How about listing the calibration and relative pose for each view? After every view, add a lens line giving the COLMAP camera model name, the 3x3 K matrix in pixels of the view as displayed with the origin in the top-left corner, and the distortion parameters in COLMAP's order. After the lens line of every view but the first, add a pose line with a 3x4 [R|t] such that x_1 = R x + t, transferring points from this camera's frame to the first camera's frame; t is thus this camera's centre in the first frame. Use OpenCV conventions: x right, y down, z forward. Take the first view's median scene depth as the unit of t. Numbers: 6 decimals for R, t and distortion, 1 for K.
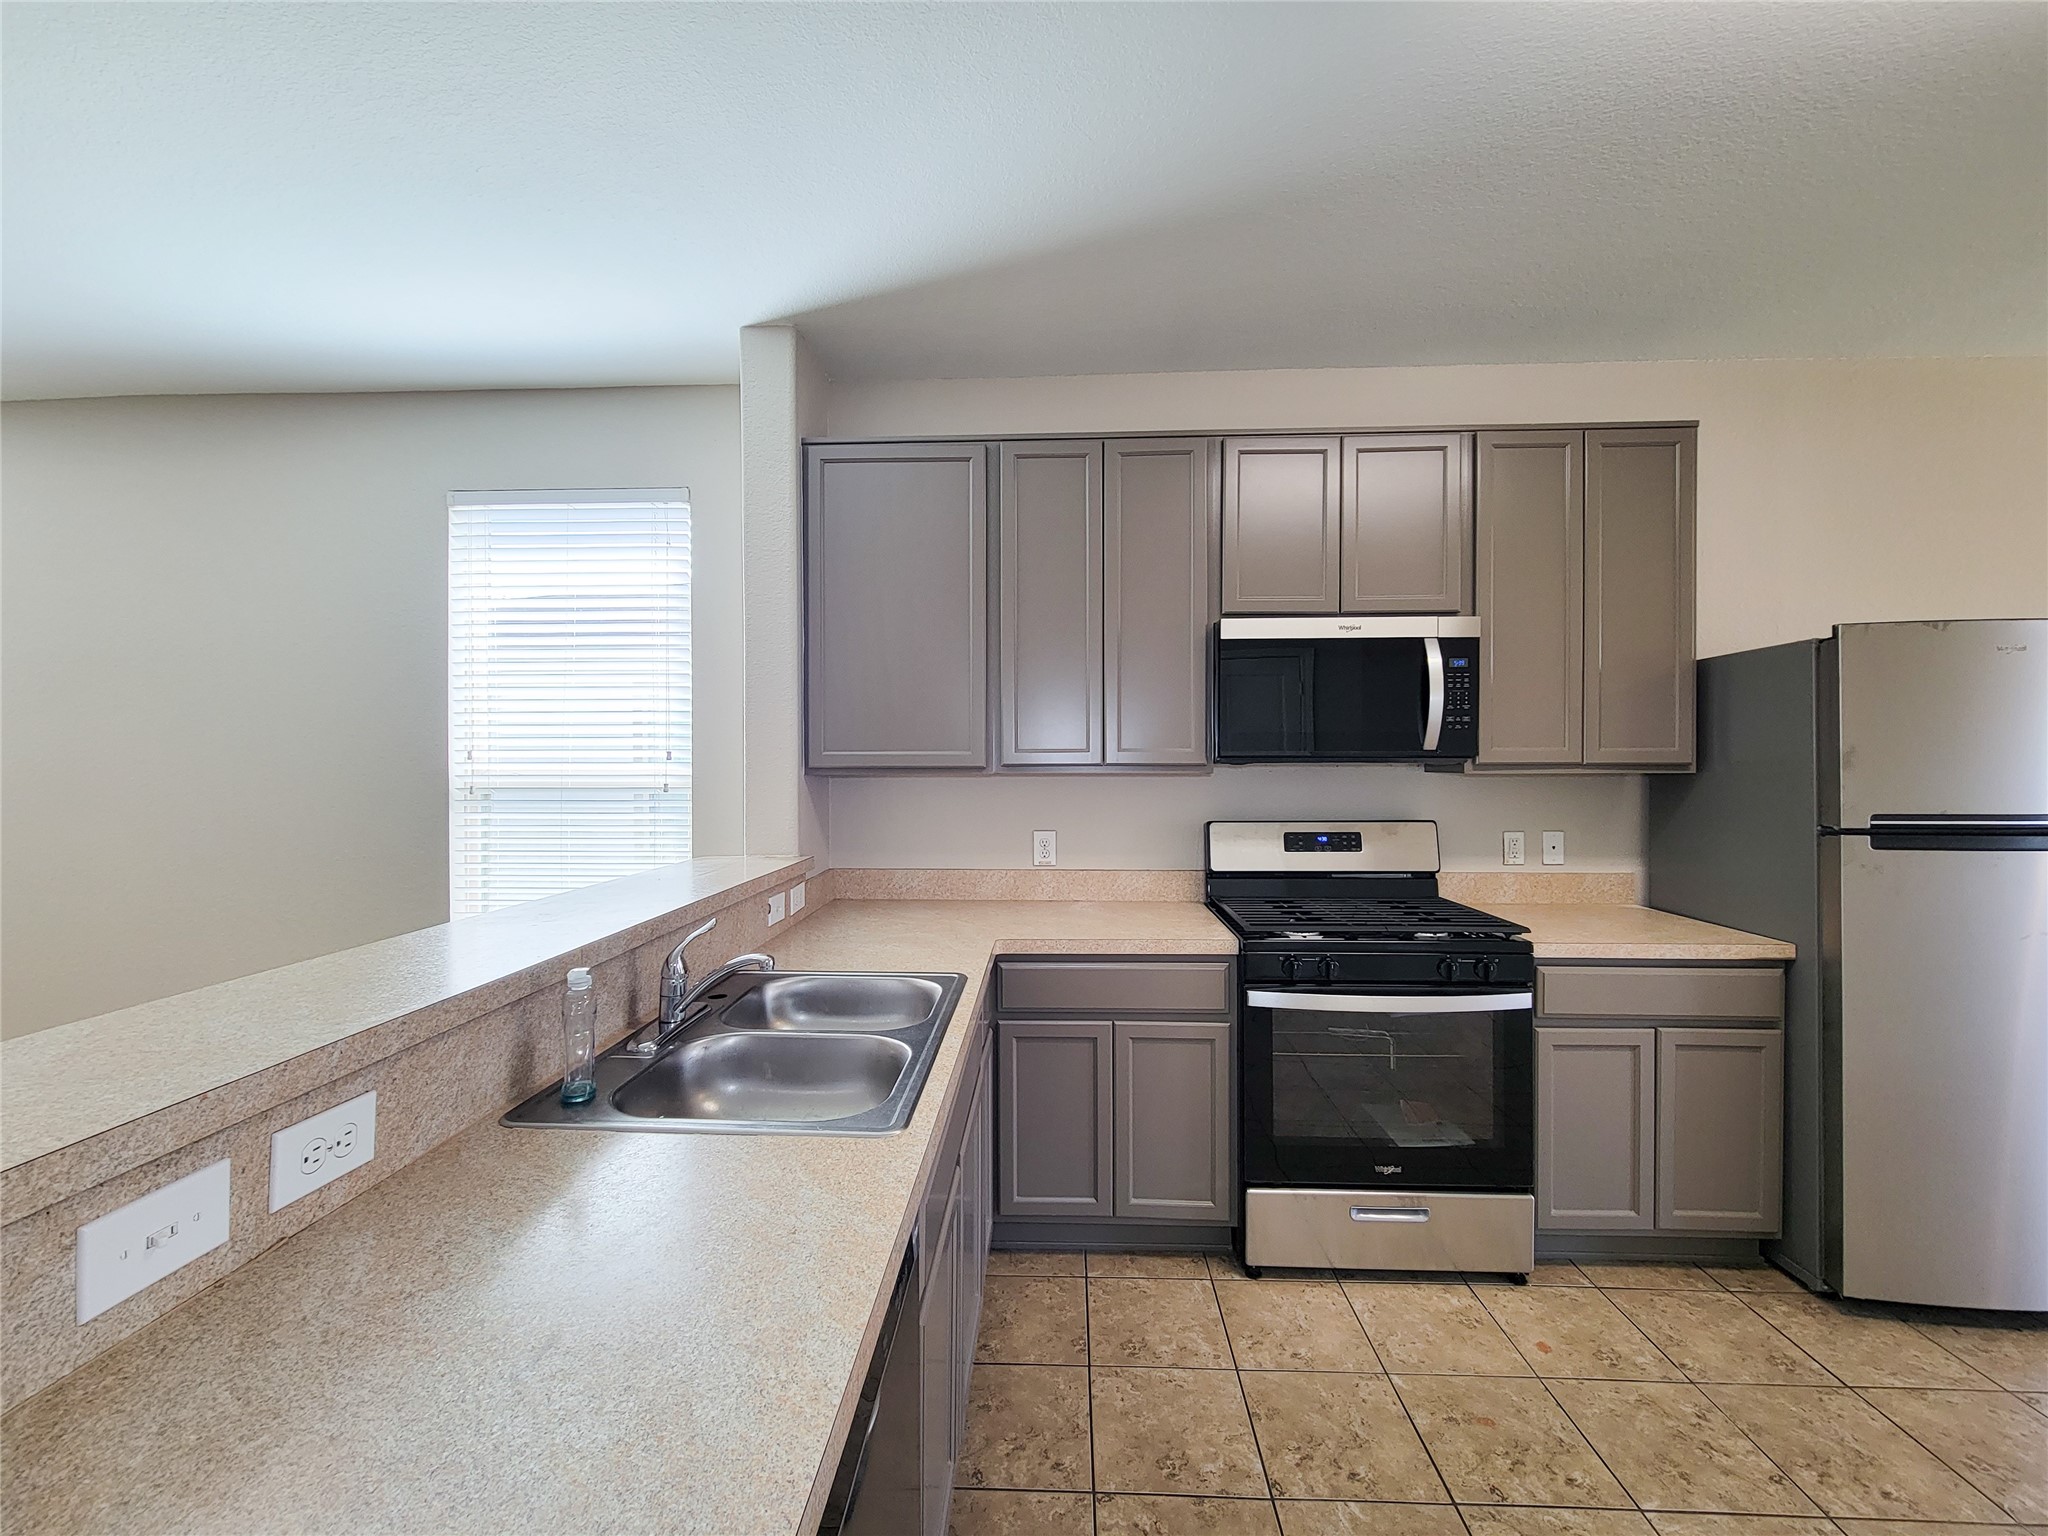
lens RADIAL K [[831.3, 0, 1024.0], [0, 831.3, 768.0], [0, 0, 1]] dist [0.001632, -0.000161]
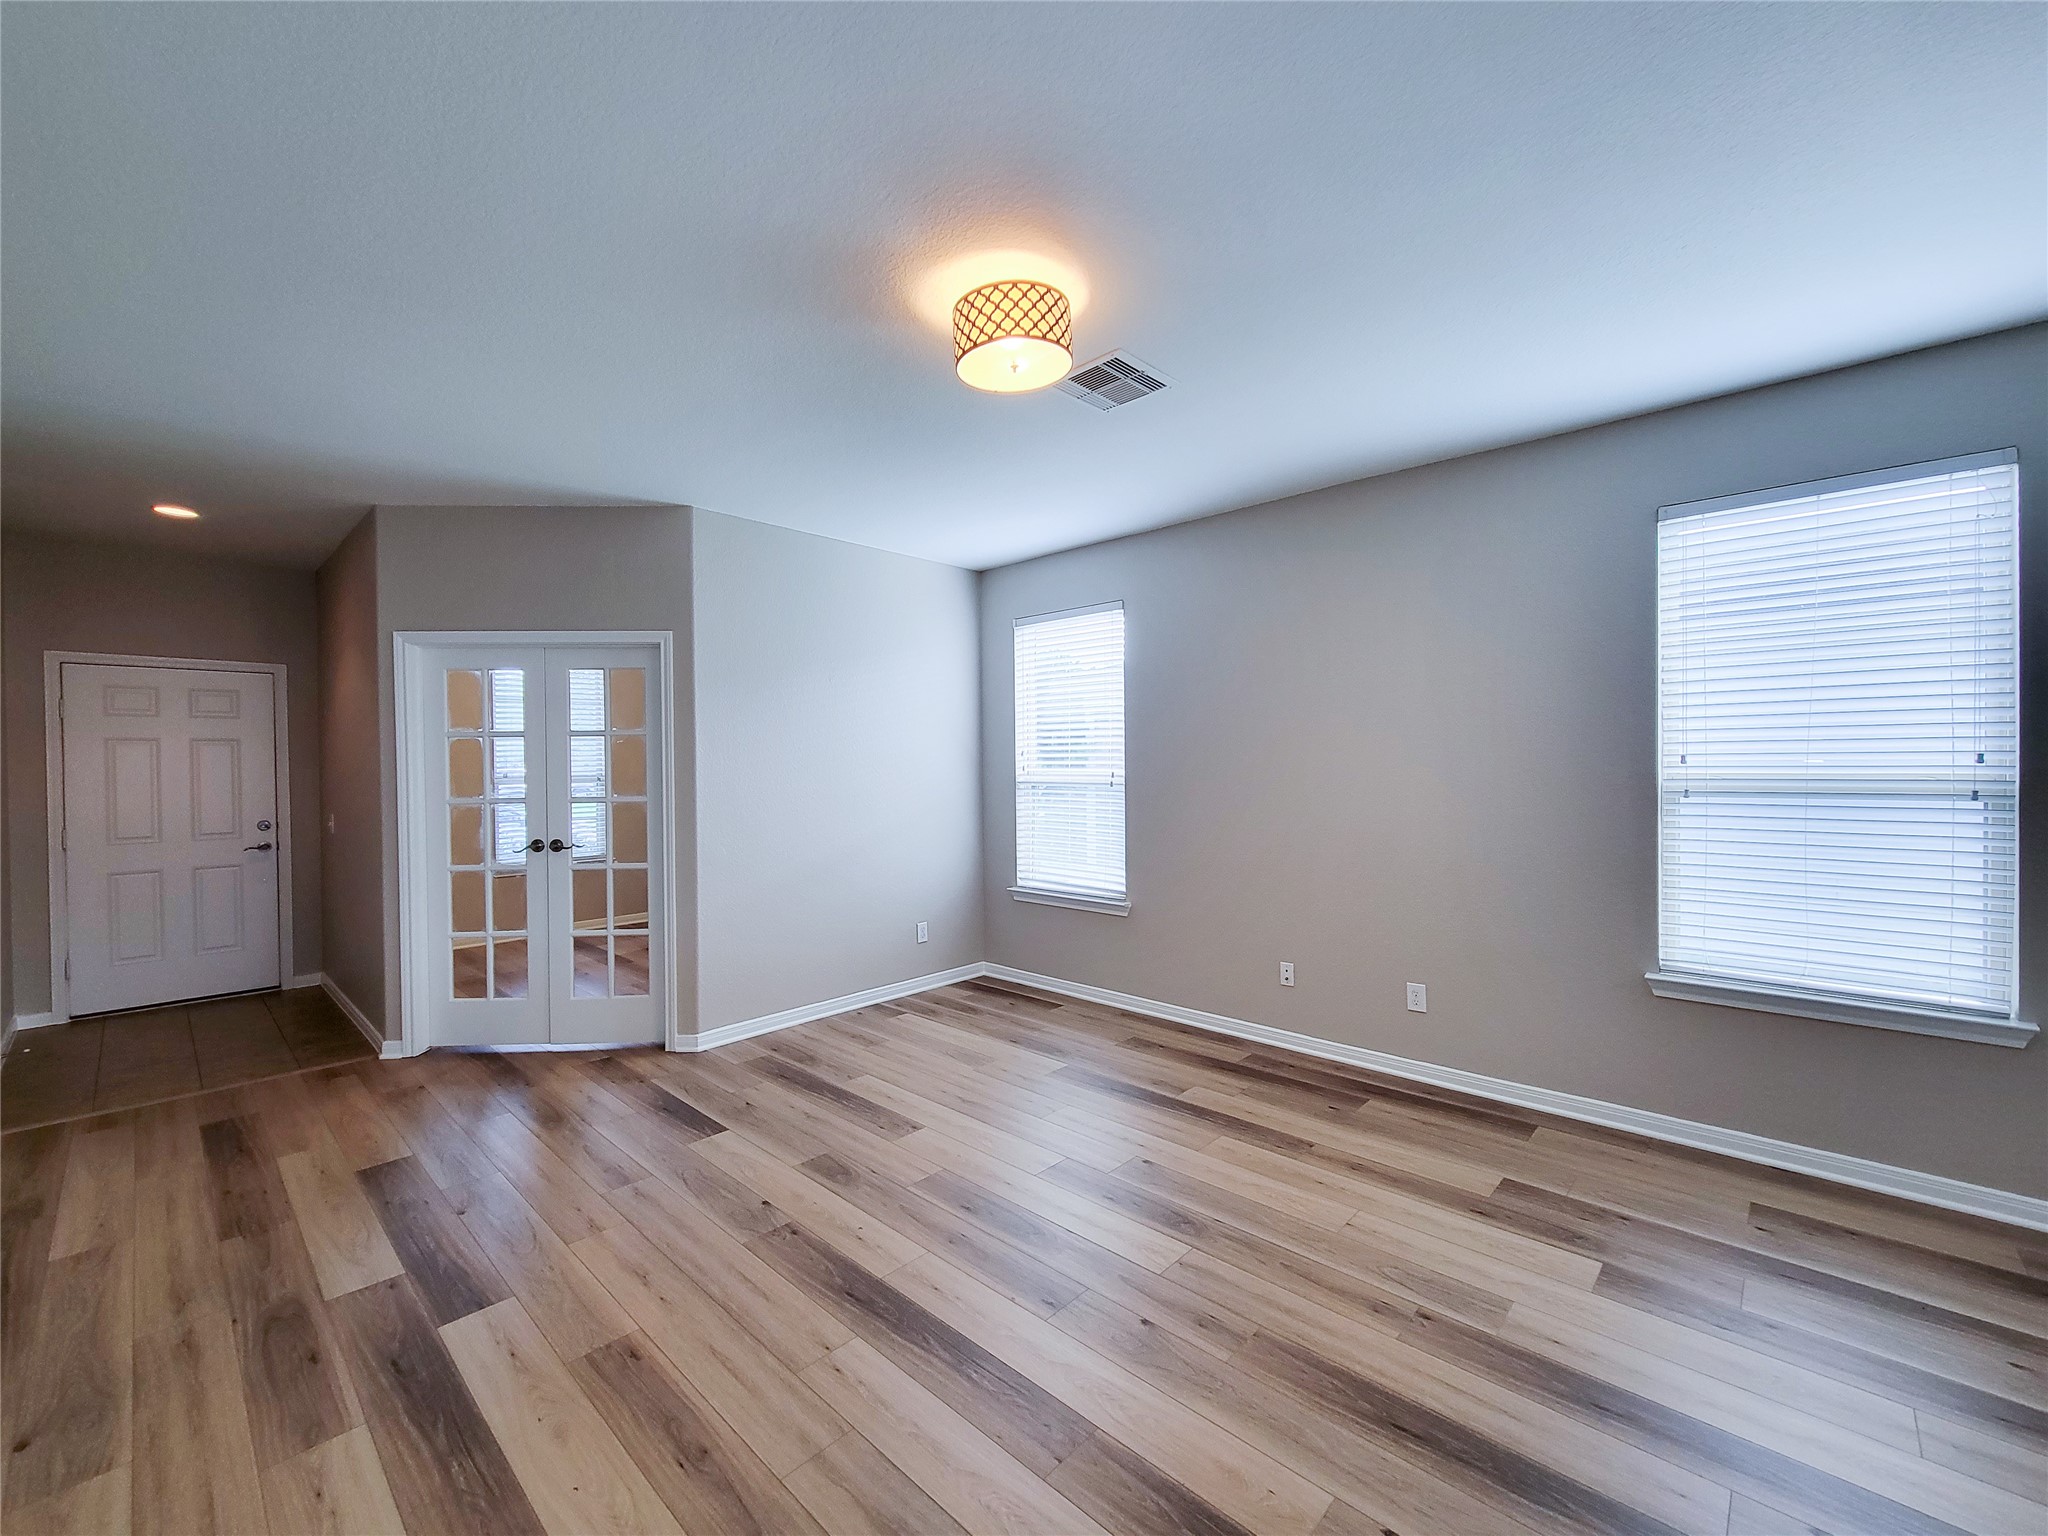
lens RADIAL K [[836.0, 0, 1016.0], [0, 836.0, 773.4], [0, 0, 1]] dist [-0.001239, -0.000125]
pose [[0.758885, 0.005203, -0.651204, -0.638359], [-0.000304, 0.999971, 0.007634, -0.005400], [0.651225, -0.005596, 0.758864, -0.320870]]
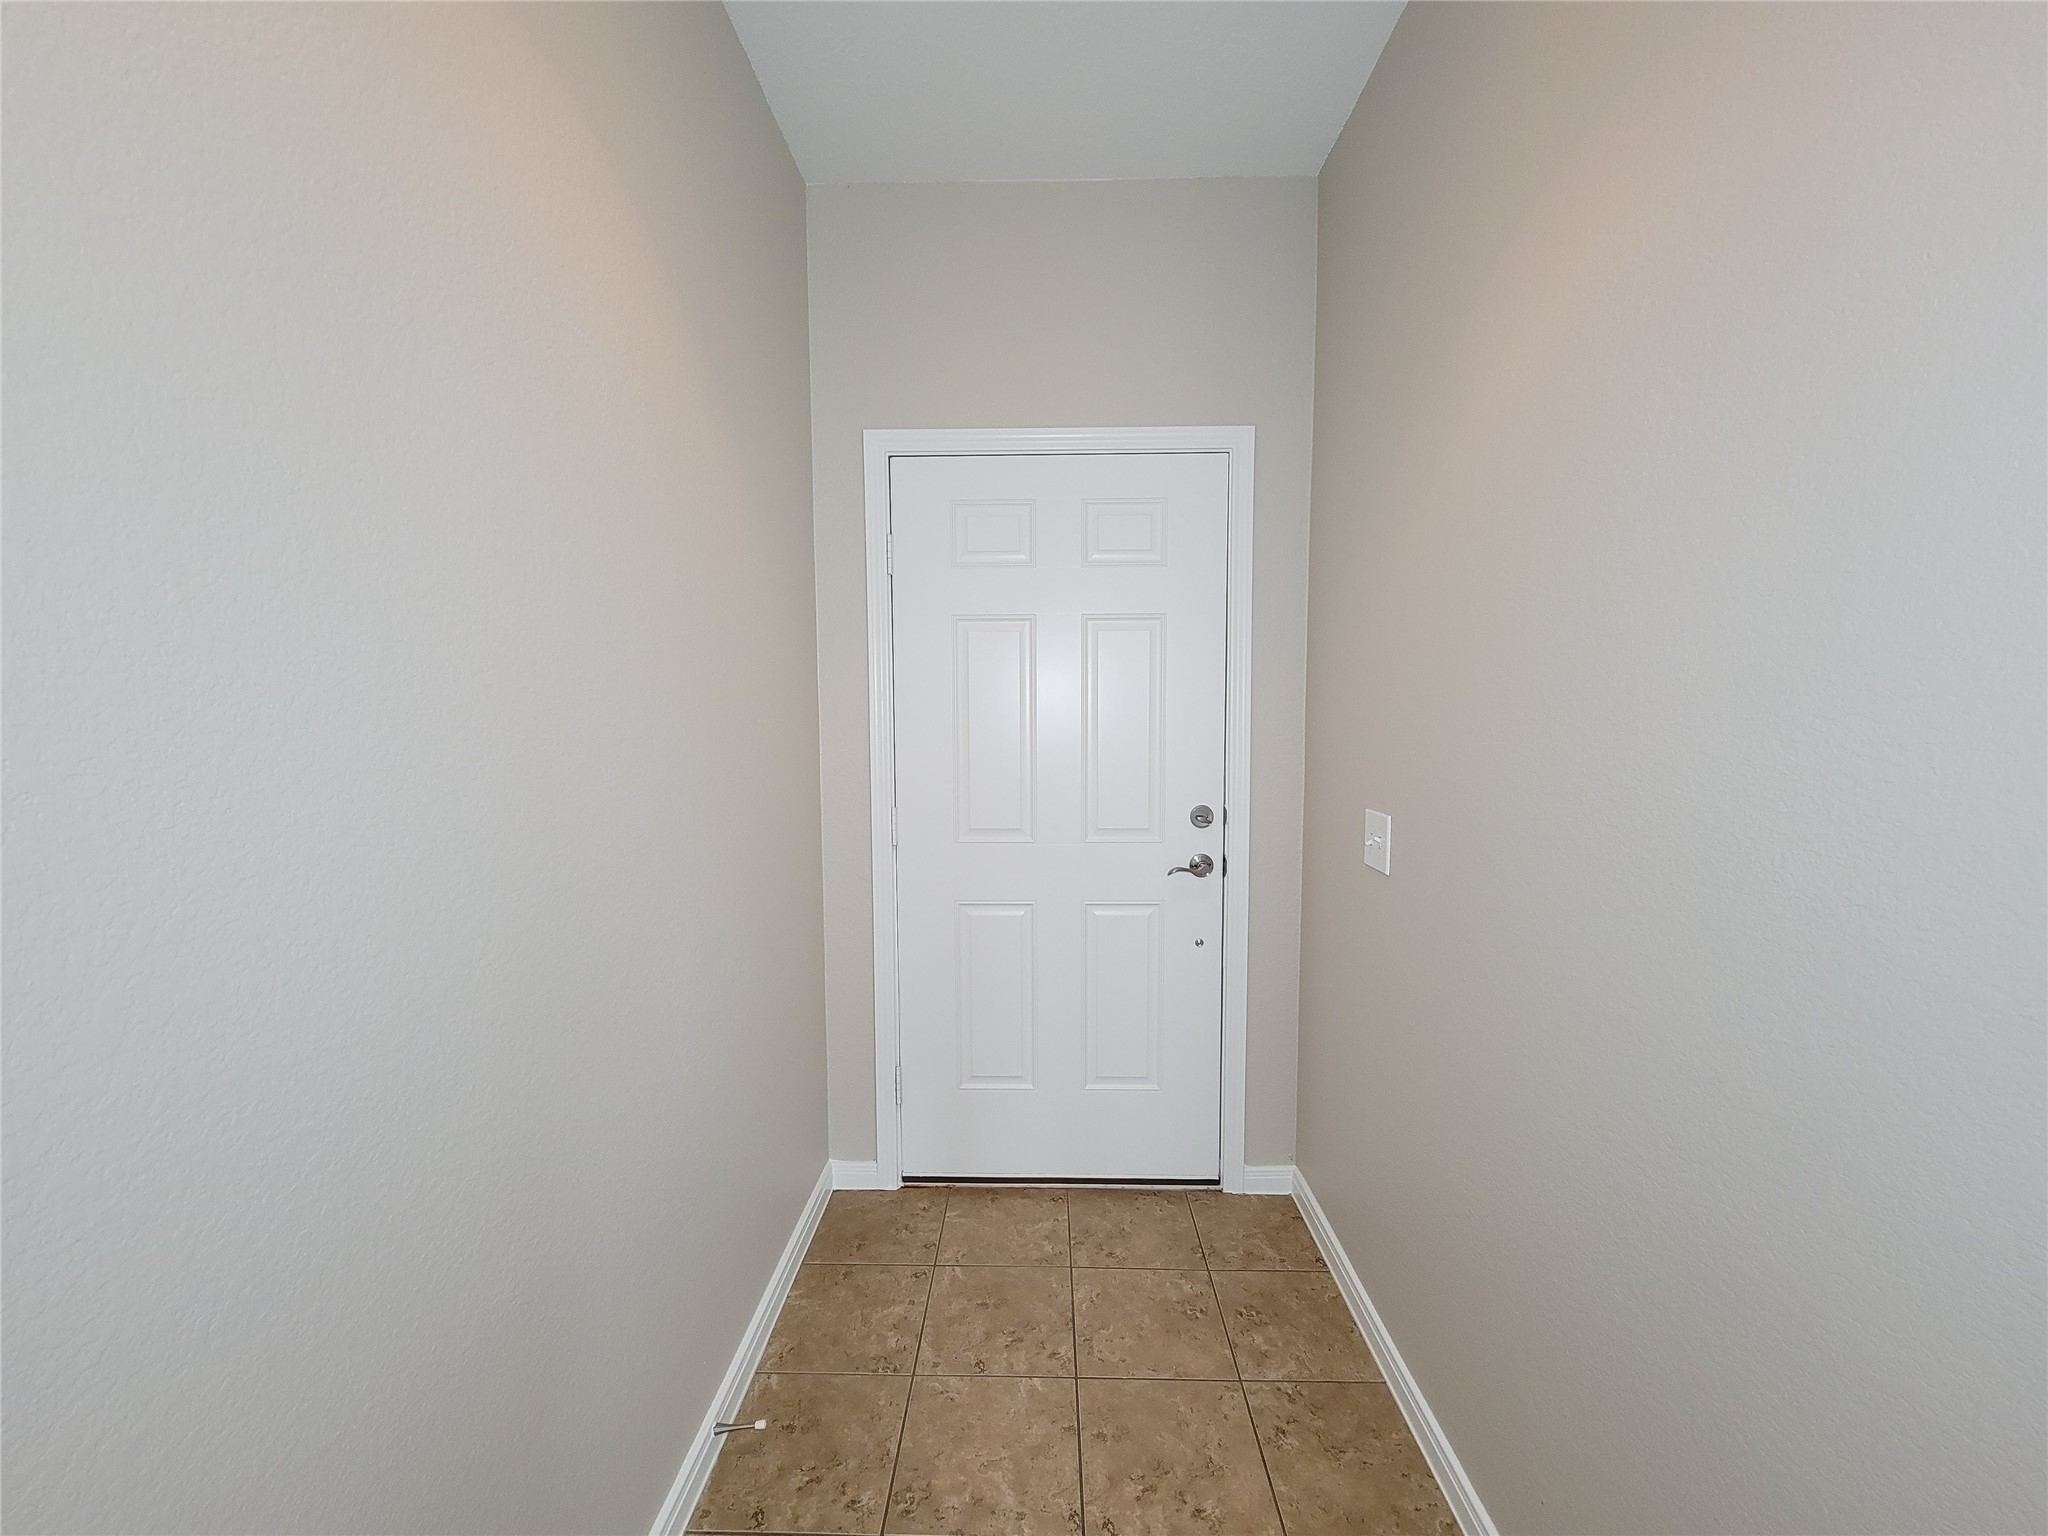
lens RADIAL K [[831.3, 0, 1024.0], [0, 831.3, 768.0], [0, 0, 1]] dist [0.001632, -0.000161]
pose [[0.020963, 0.082793, -0.996346, -2.428408], [-0.007459, 0.996550, 0.082653, 0.016444], [0.999752, 0.005699, 0.021508, -0.180838]]
